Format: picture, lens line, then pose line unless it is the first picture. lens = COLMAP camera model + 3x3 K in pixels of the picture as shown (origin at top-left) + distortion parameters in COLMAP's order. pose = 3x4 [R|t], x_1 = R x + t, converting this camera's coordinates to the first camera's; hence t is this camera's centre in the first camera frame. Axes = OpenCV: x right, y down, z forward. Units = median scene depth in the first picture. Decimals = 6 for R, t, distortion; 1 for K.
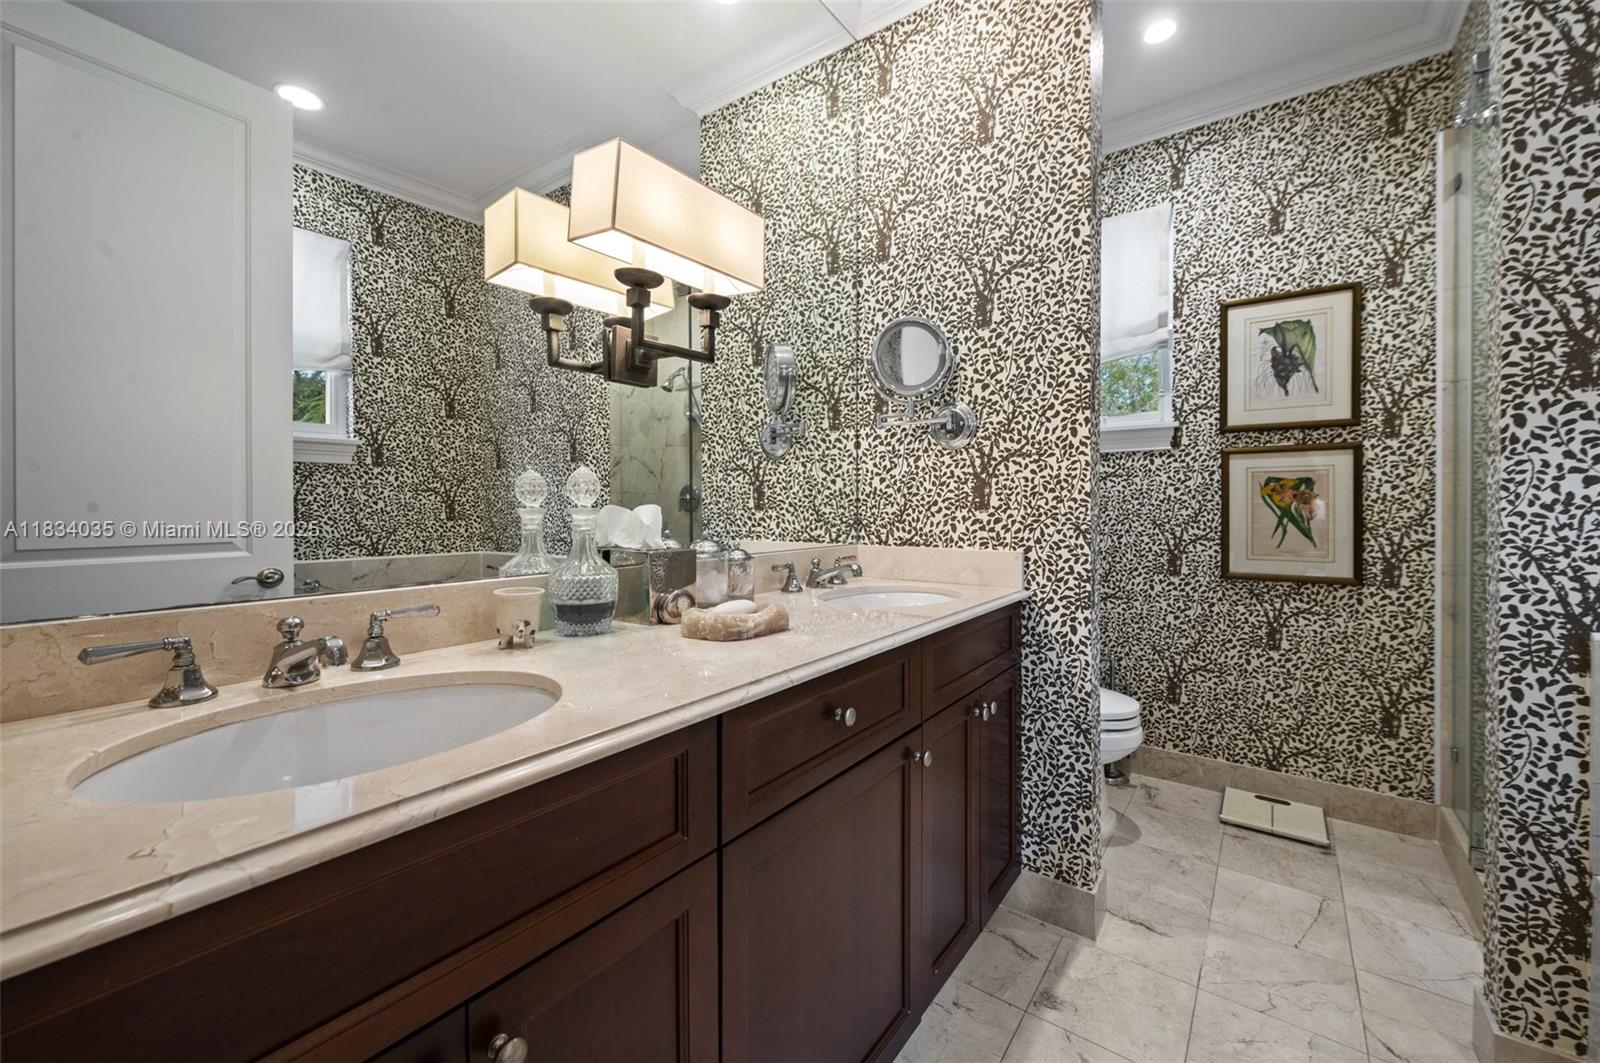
lens RADIAL K [[645.9, 0, 798.2], [0, 645.9, 516.6], [0, 0, 1]] dist [-0.001787, -0.000529]
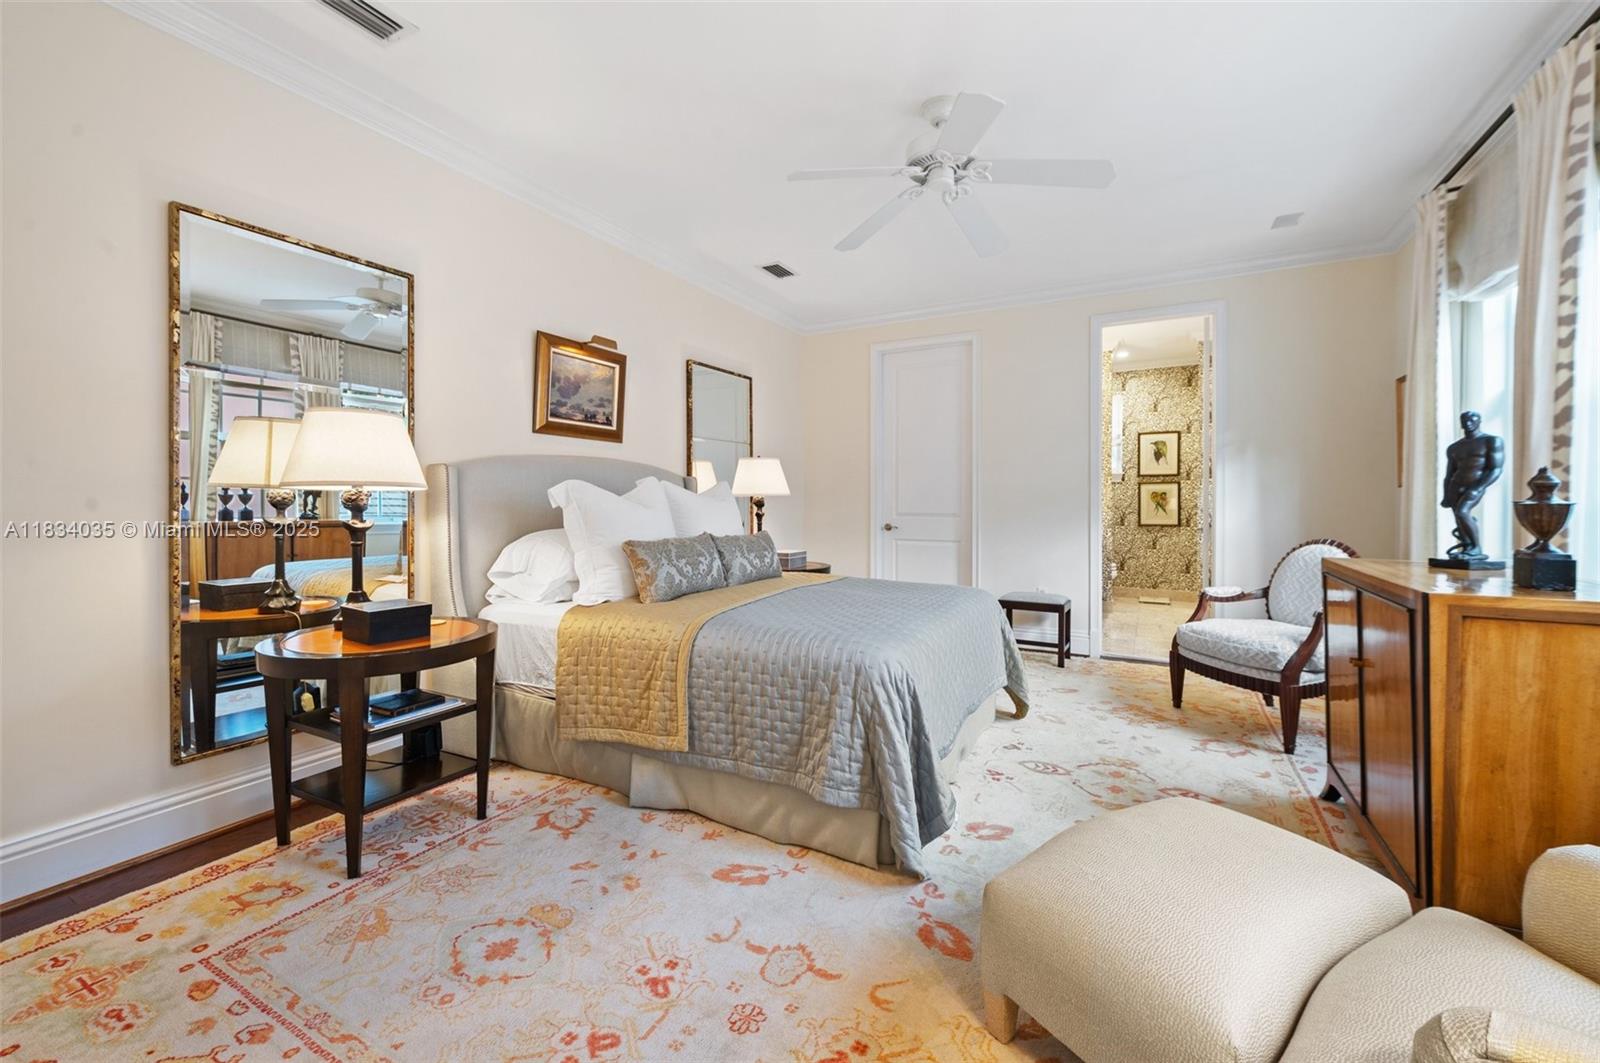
lens RADIAL K [[645.9, 0, 803.2], [0, 645.9, 508.0], [0, 0, 1]] dist [-0.001787, -0.000529]
pose [[0.989087, 0.004457, 0.147267, -1.367707], [-0.003737, 0.999980, -0.005166, 0.037303], [-0.147287, 0.004559, 0.989083, -1.788925]]
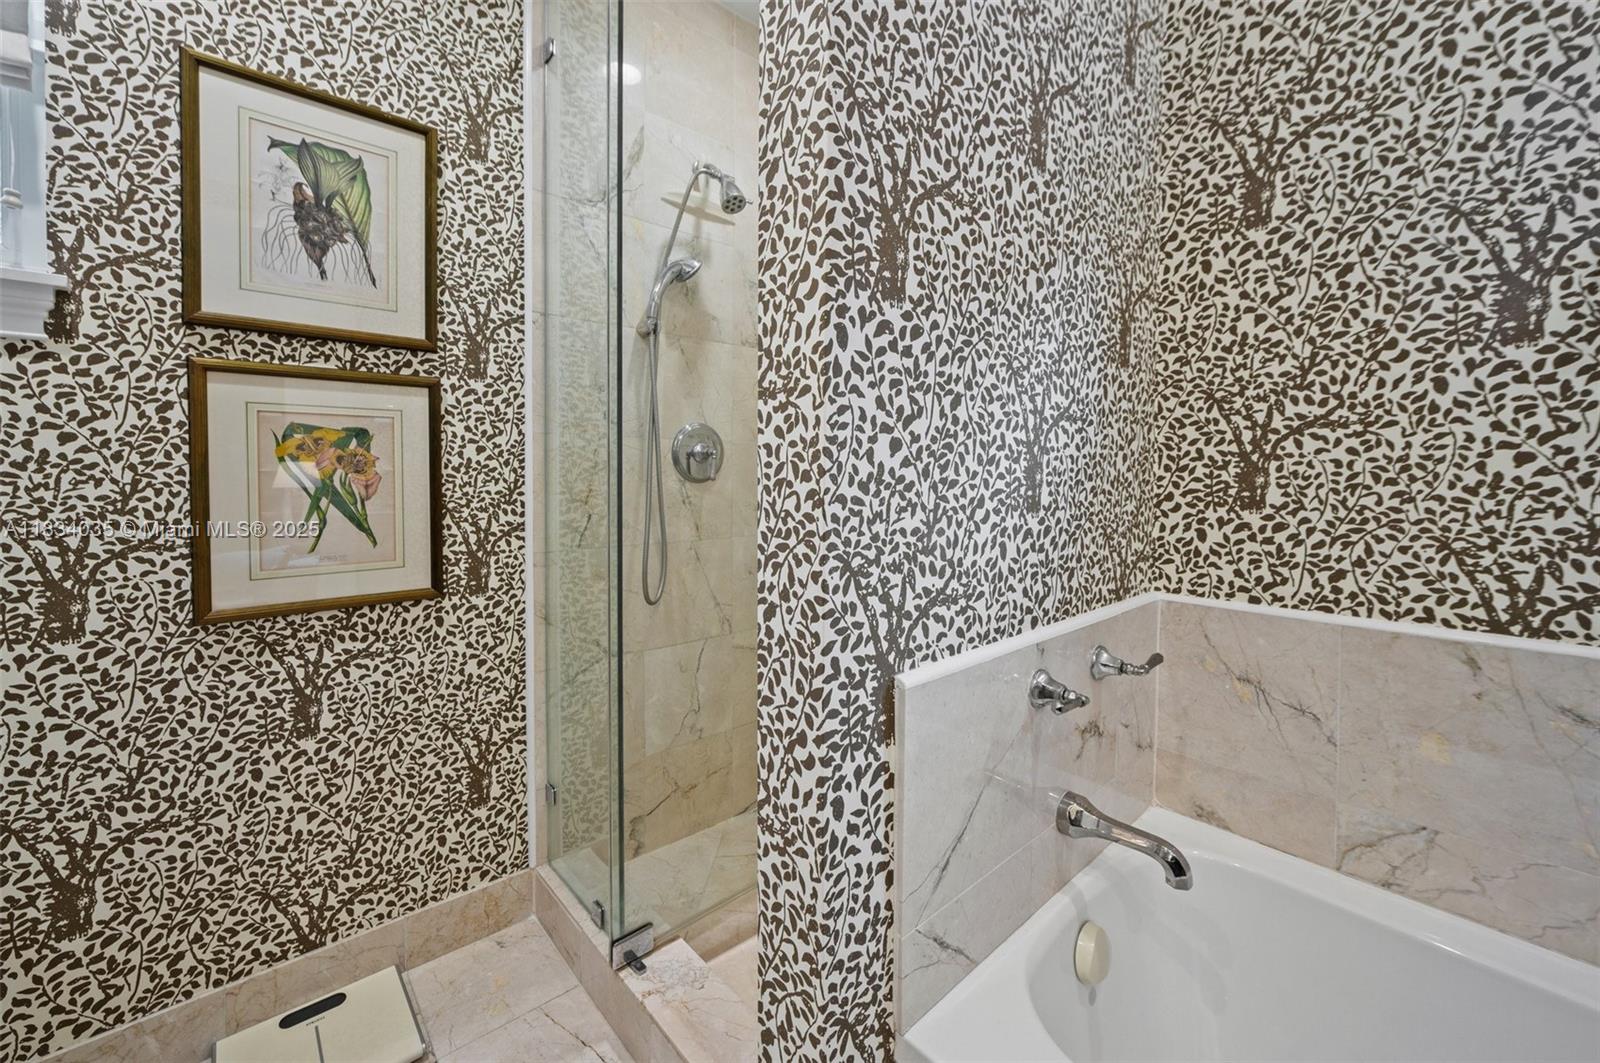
lens RADIAL K [[645.9, 0, 823.5], [0, 645.9, 483.1], [0, 0, 1]] dist [-0.001787, -0.000529]
pose [[0.176650, -0.016062, 0.984143, 0.284056], [0.007562, 0.999859, 0.014961, -0.015940], [-0.984245, 0.004799, 0.176746, 0.480272]]
